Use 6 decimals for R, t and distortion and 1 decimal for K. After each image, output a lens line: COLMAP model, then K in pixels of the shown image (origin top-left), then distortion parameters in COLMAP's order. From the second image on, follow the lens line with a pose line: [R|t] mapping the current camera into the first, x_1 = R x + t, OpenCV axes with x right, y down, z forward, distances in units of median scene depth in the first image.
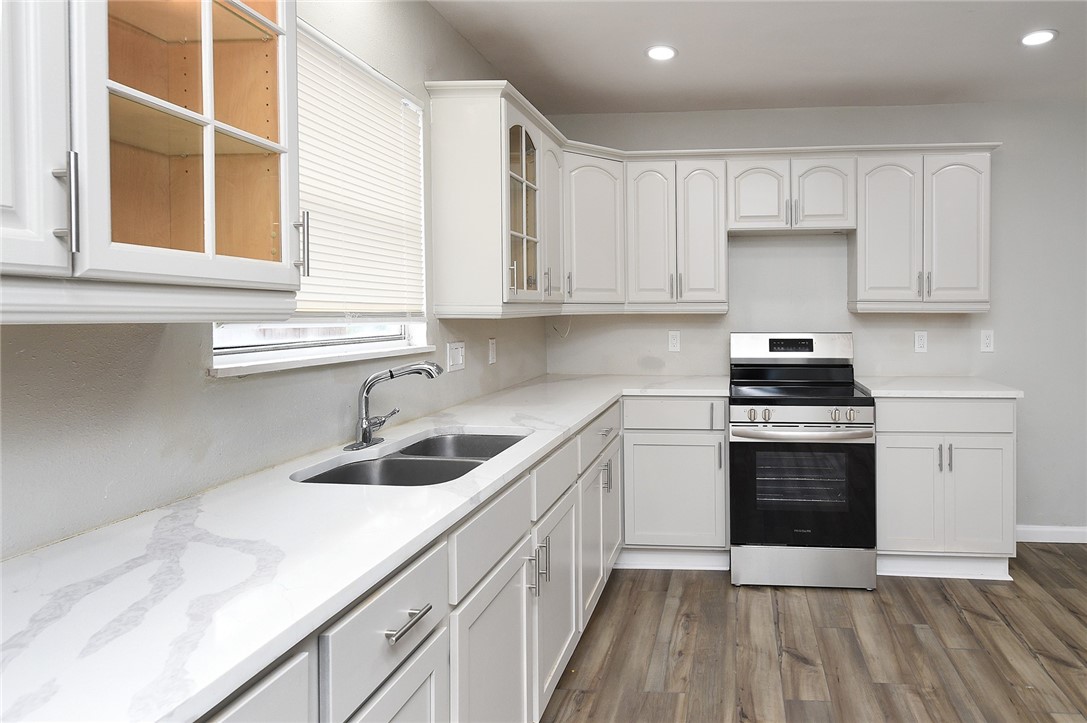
lens RADIAL K [[681.7, 0, 543.6], [0, 681.7, 321.5], [0, 0, 1]] dist [-0.000223, 0.001066]
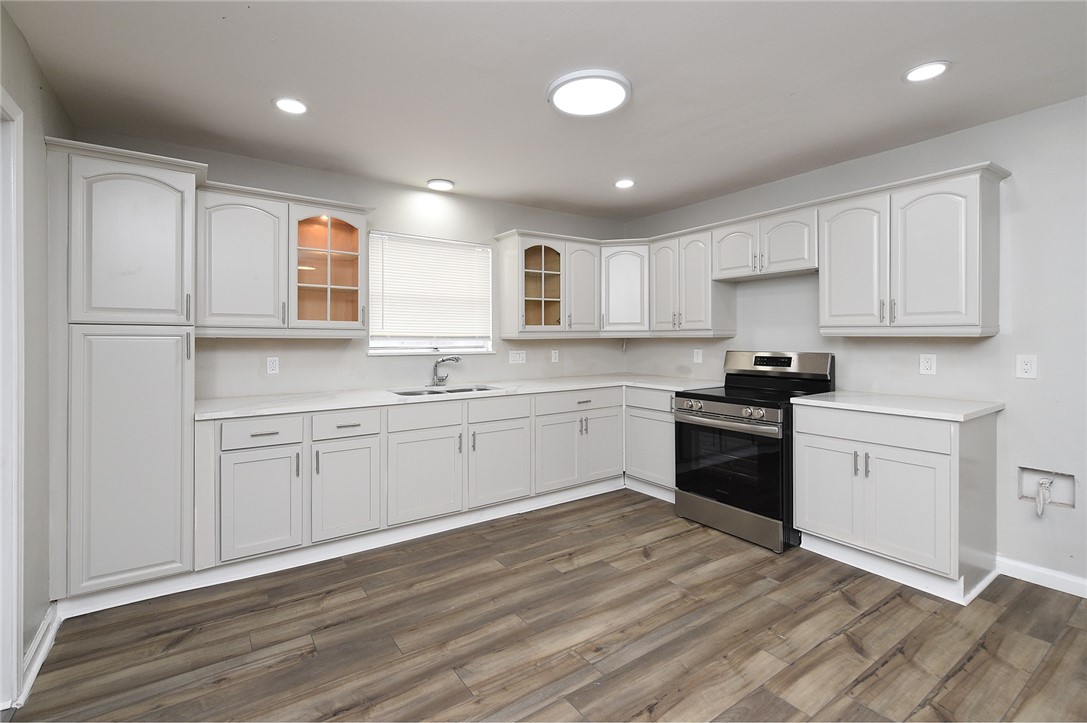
lens RADIAL K [[484.3, 0, 543.6], [0, 484.3, 341.1], [0, 0, 1]] dist [-0.001750, -0.000560]
pose [[0.627288, 0.006566, -0.778760, 0.956654], [-0.009504, 0.999955, 0.000776, -0.000826], [0.778729, 0.006915, 0.627322, 0.087041]]
